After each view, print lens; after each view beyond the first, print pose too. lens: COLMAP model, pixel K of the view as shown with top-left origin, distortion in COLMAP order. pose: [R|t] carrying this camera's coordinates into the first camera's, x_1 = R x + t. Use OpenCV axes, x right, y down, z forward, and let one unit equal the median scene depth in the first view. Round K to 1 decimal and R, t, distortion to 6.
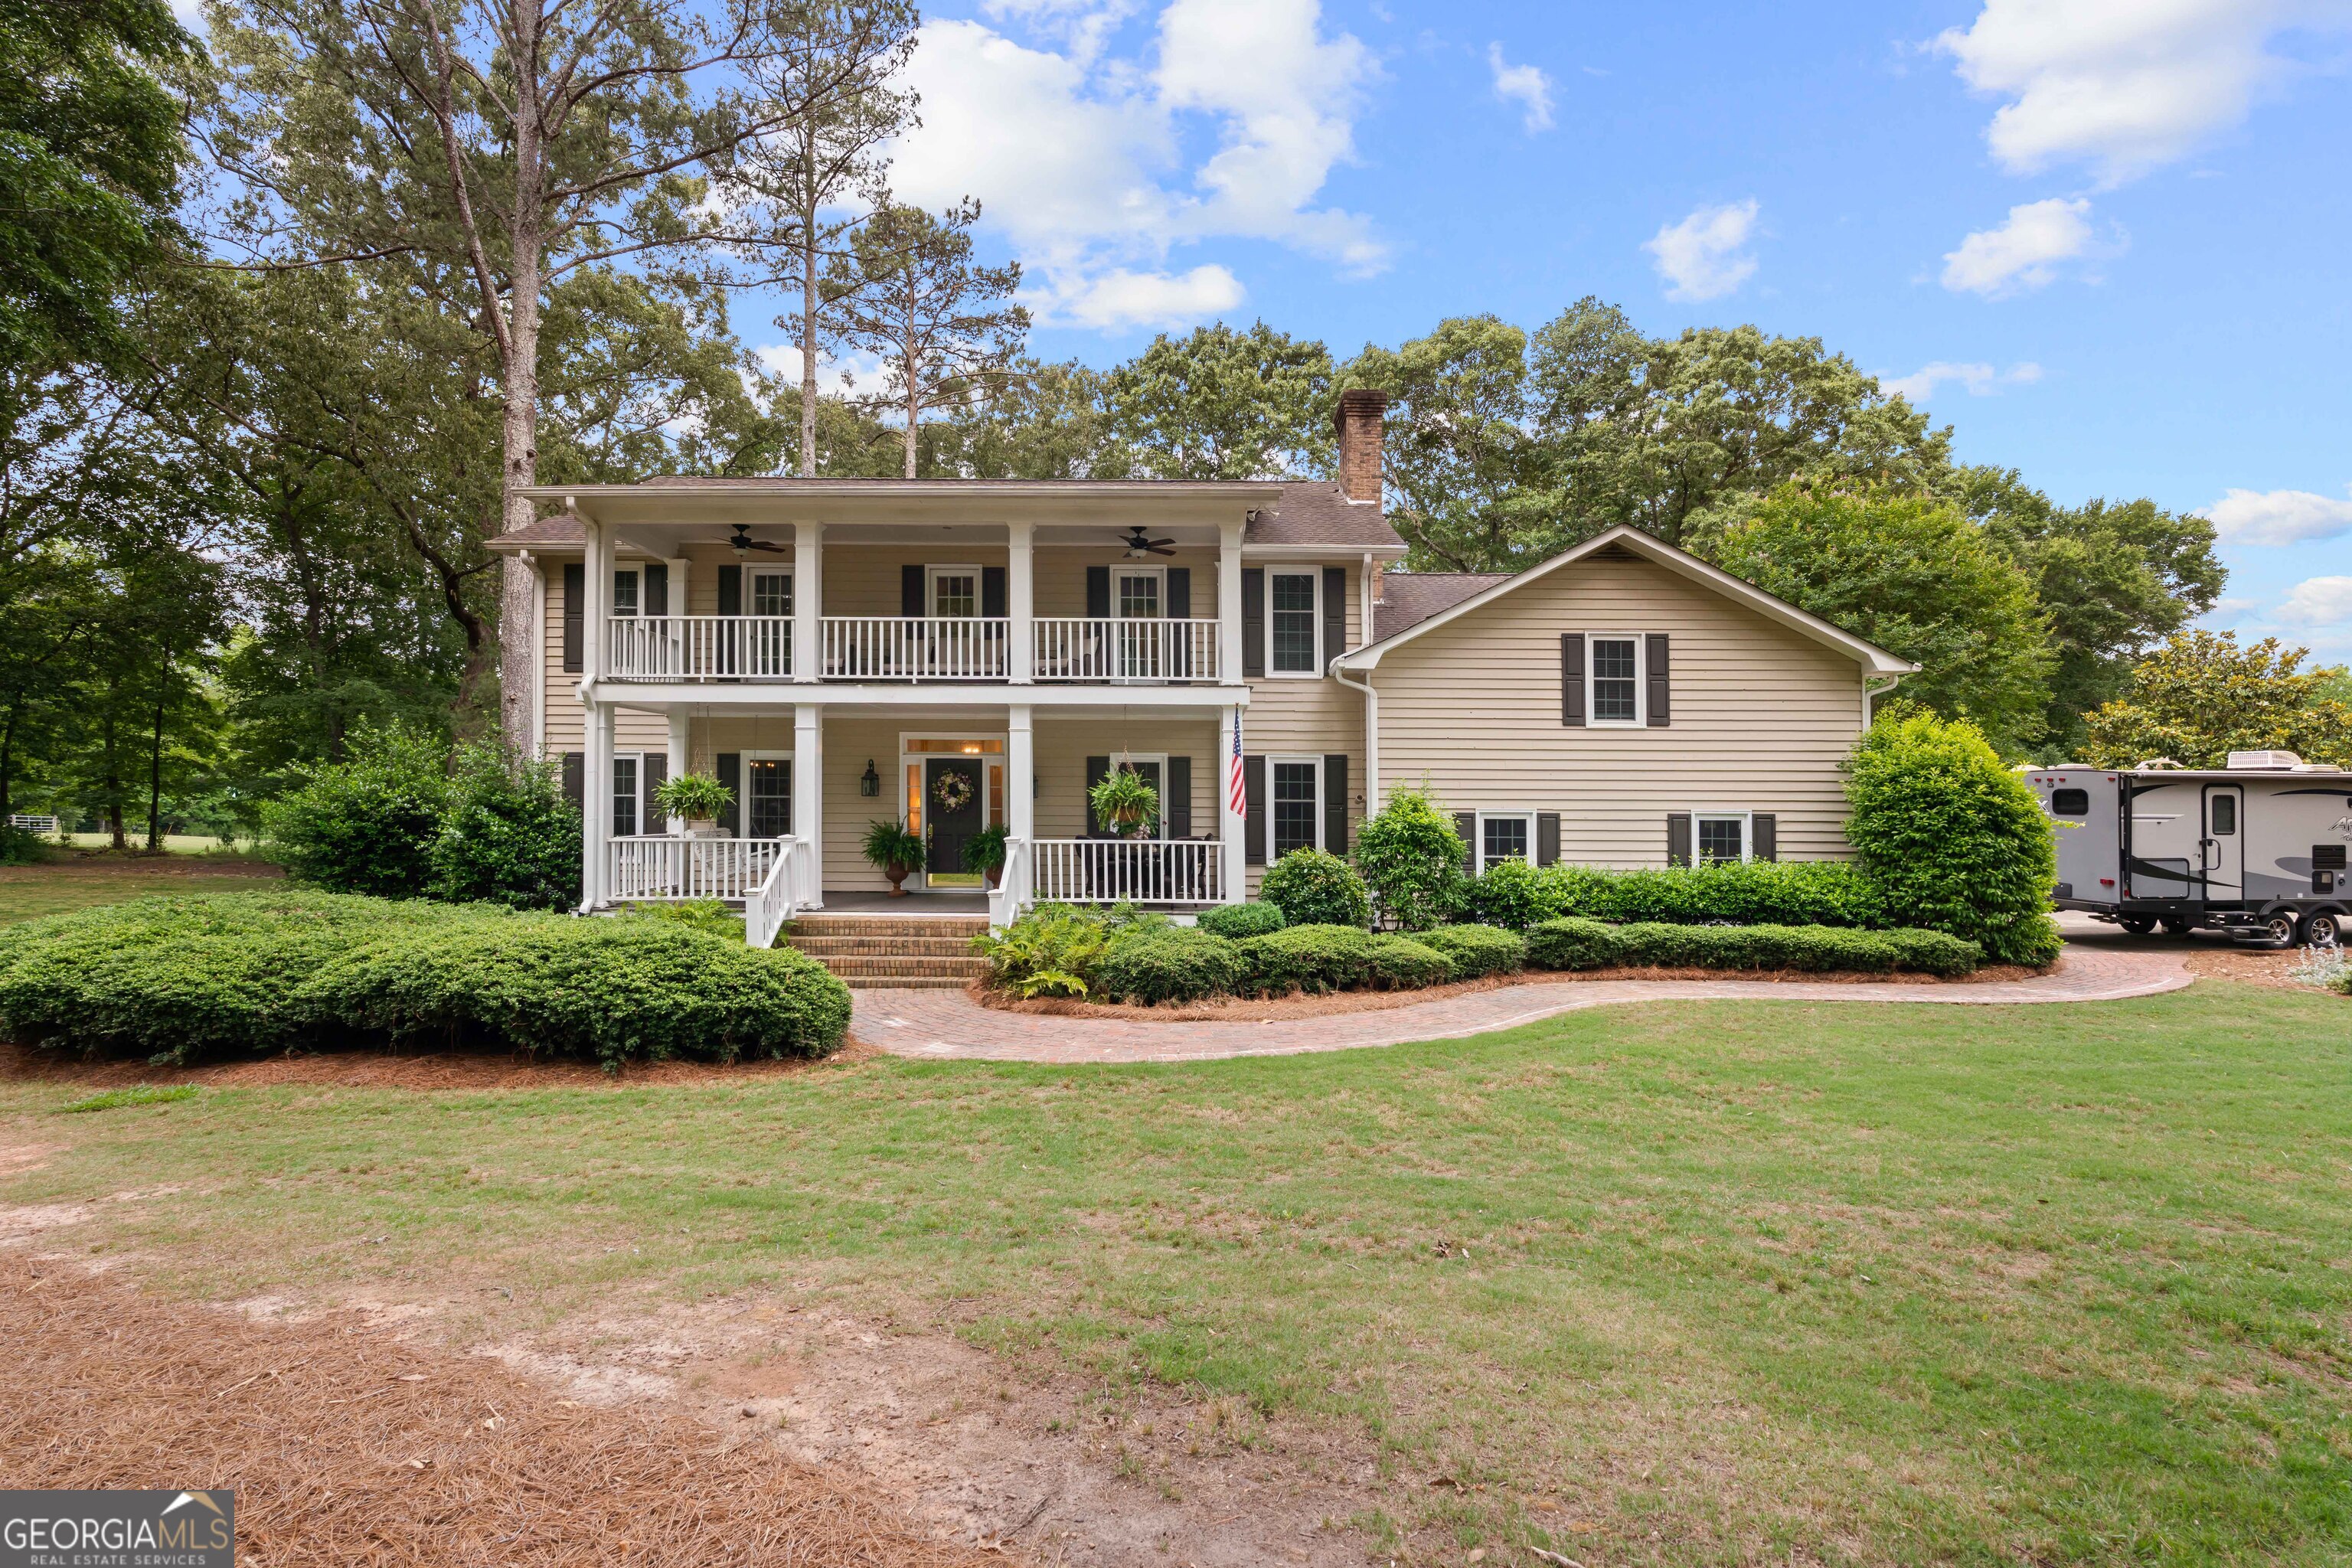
lens RADIAL K [[1044.9, 0, 1150.7], [0, 1044.9, 777.1], [0, 0, 1]] dist [-0.001649, -0.000964]
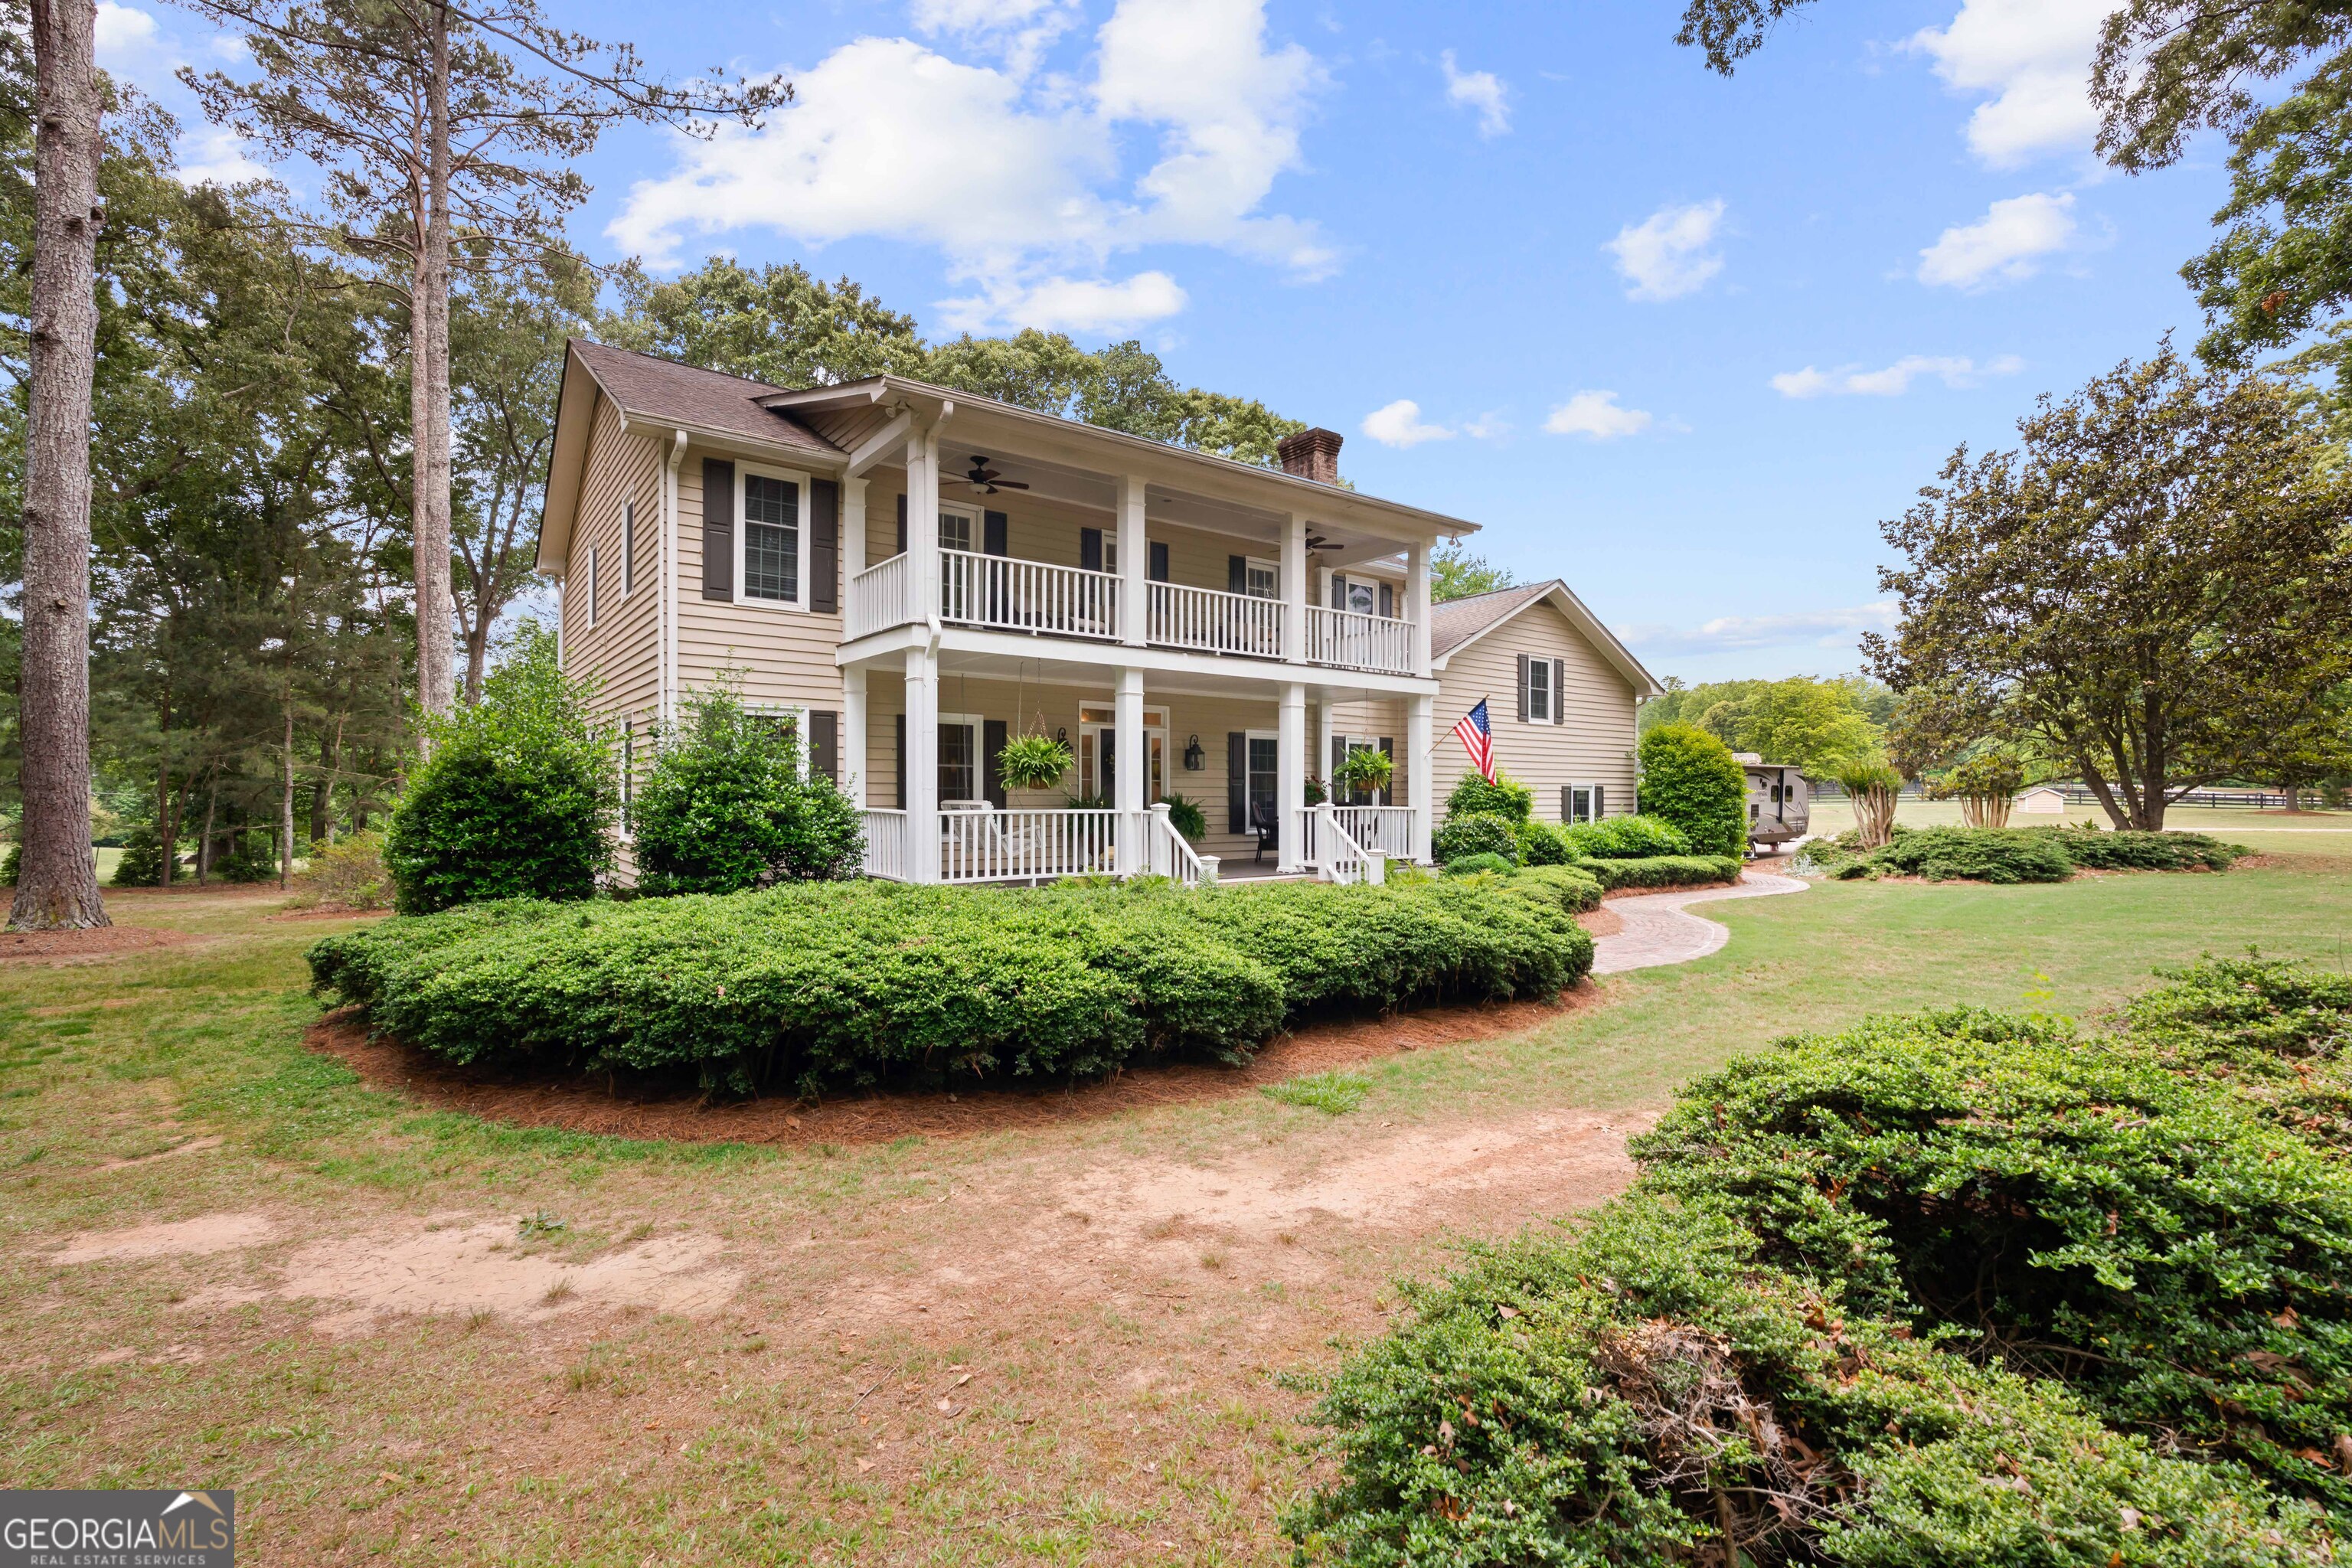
lens RADIAL K [[1044.9, 0, 1165.0], [0, 1044.9, 792.7], [0, 0, 1]] dist [-0.001649, -0.000964]
pose [[0.795906, -0.001874, 0.605417, -0.802152], [-0.015463, 0.999606, 0.023421, 0.019446], [-0.605223, -0.028003, 0.795563, 0.191657]]
